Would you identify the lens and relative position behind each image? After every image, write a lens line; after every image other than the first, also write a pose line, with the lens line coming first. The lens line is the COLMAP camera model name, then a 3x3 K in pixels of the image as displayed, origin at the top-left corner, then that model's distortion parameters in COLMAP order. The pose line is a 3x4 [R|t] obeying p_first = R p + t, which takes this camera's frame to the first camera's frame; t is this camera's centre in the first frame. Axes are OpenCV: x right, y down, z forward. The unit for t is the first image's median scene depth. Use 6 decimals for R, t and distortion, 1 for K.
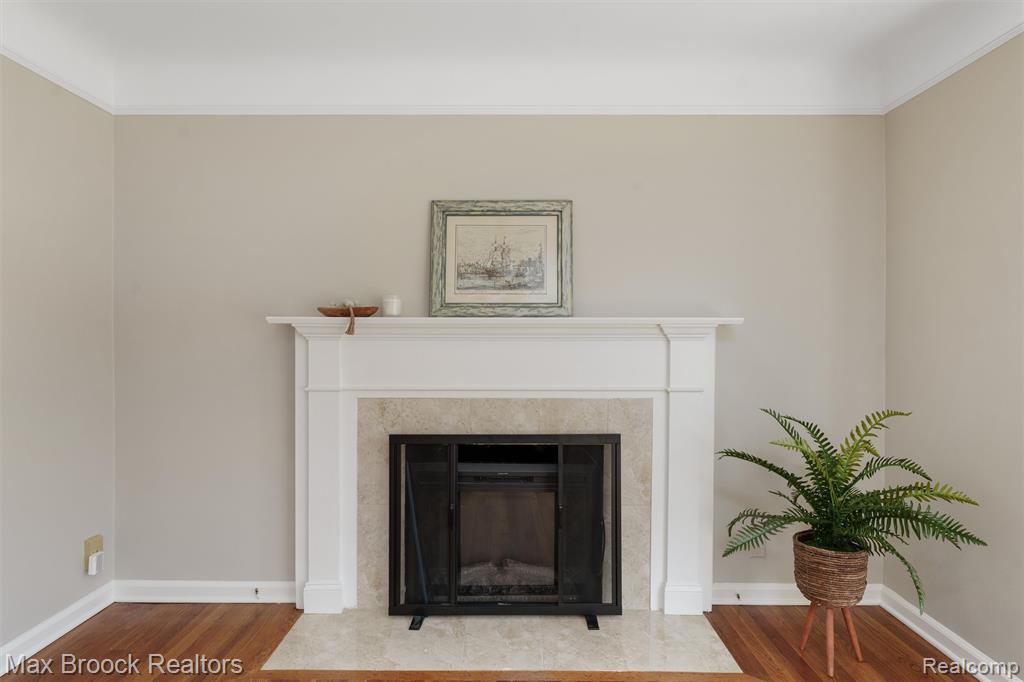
lens RADIAL K [[606.4, 0, 512.0], [0, 606.4, 341.0], [0, 0, 1]] dist [-0.003681, 0.000295]
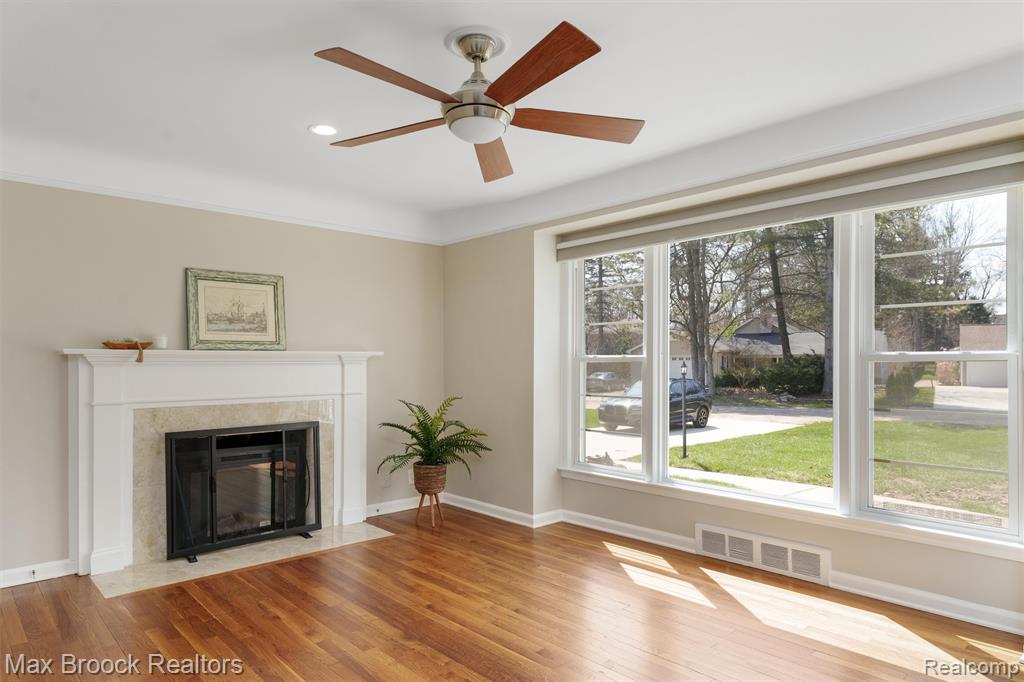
lens RADIAL K [[625.7, 0, 512.1], [0, 625.7, 365.9], [0, 0, 1]] dist [0.004773, 0.001009]
pose [[0.725830, -0.007735, 0.687830, -0.602244], [0.009630, 0.999953, 0.001083, 0.004282], [-0.687806, 0.005838, 0.725871, -0.600824]]
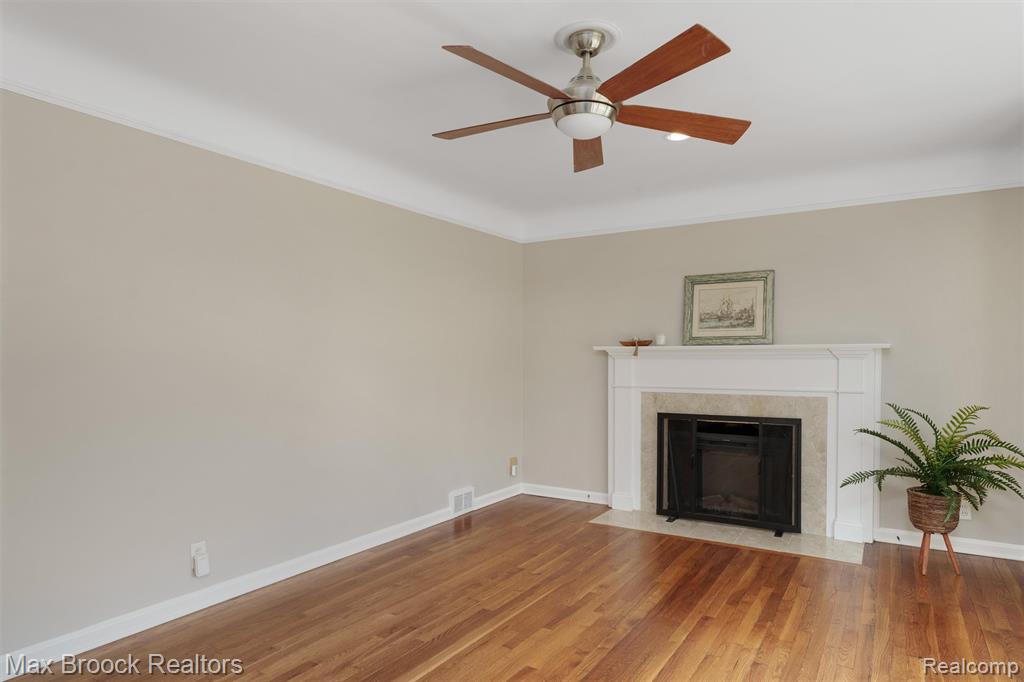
lens RADIAL K [[625.7, 0, 512.1], [0, 625.7, 365.9], [0, 0, 1]] dist [0.004773, 0.001009]
pose [[0.852543, 0.004916, -0.522634, 0.376789], [-0.002431, 0.999982, 0.005440, 0.009391], [0.522652, -0.003367, 0.852540, -0.750311]]
